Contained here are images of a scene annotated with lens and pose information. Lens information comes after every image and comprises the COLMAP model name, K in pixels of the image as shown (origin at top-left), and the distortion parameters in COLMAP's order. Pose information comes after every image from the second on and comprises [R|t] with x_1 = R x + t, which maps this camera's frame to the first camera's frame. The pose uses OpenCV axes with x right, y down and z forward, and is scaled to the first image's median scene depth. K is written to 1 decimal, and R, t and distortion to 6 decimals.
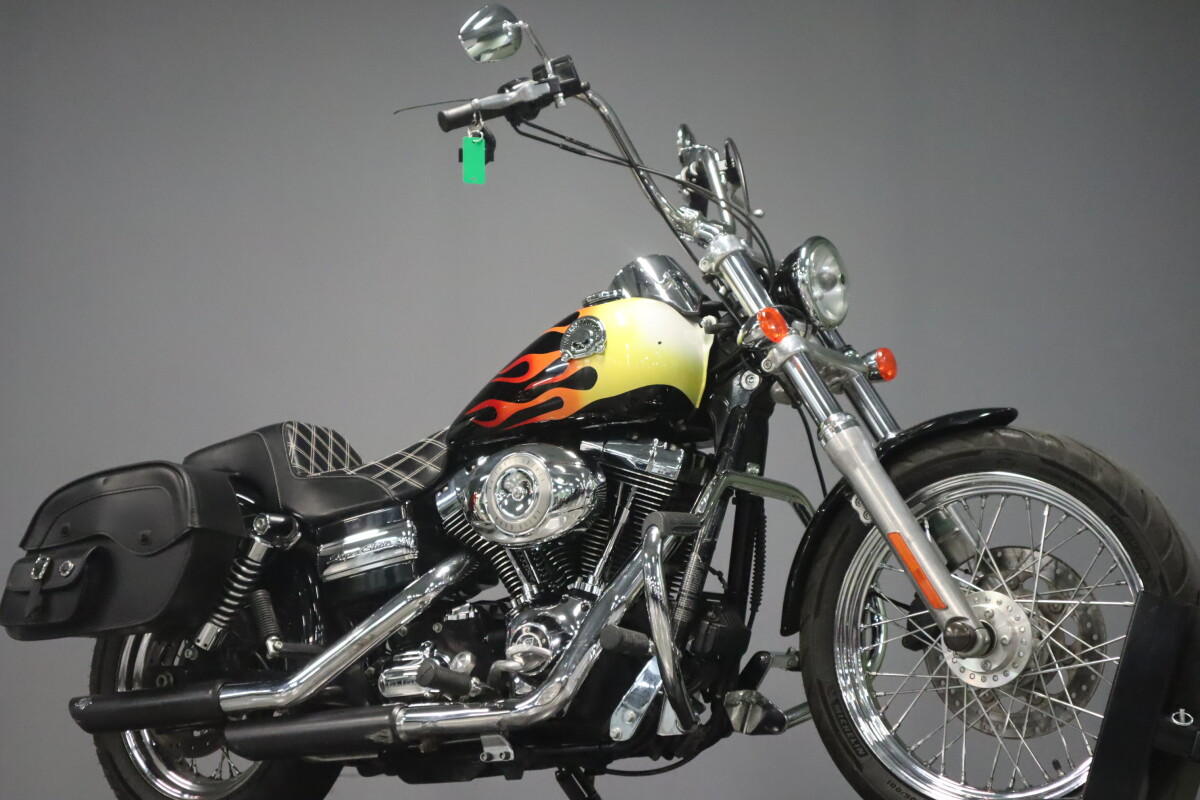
lens RADIAL K [[1935.4, 0, 600.0], [0, 1935.4, 400.0], [0, 0, 1]] dist [-0.006661, 0.040955]
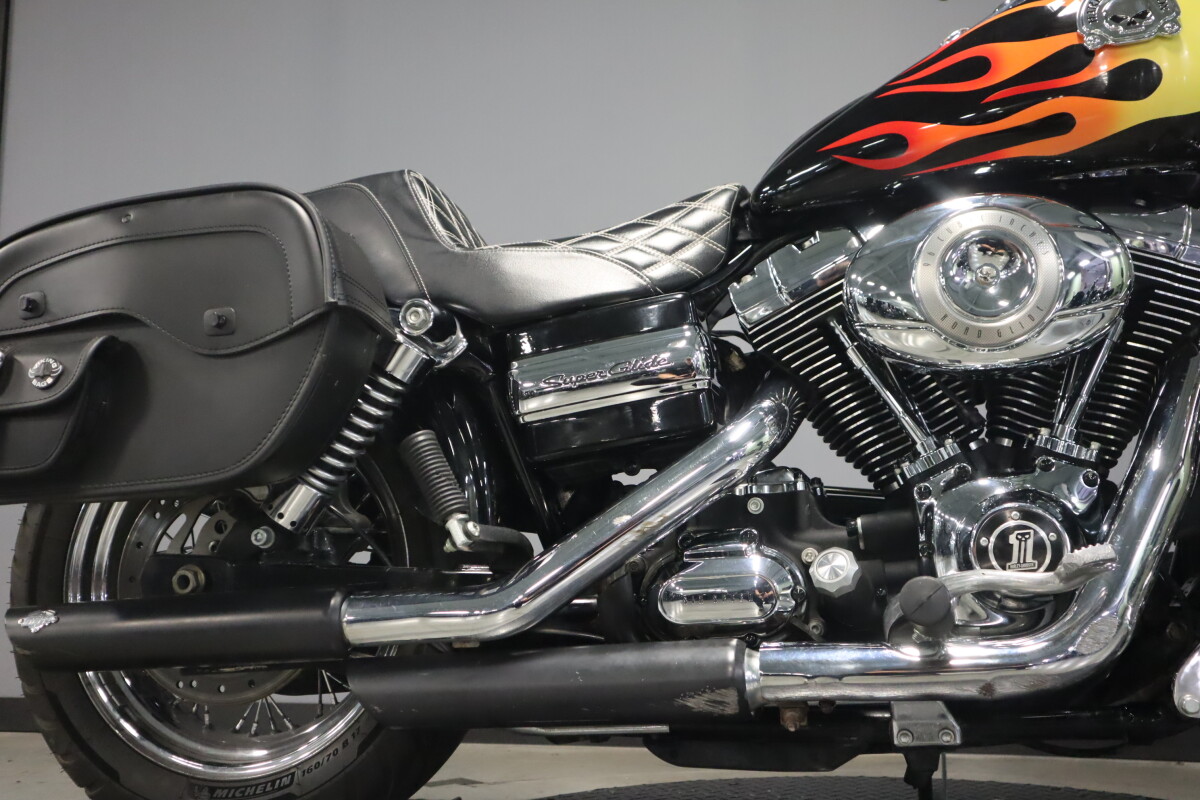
lens RADIAL K [[1248.6, 0, 600.0], [0, 1248.6, 400.0], [0, 0, 1]] dist [-0.018591, 0.015357]
pose [[0.940466, 0.052758, 0.335769, -0.254451], [-0.066396, 0.997364, 0.029258, 0.076731], [-0.333341, -0.049810, 0.941490, 0.651840]]
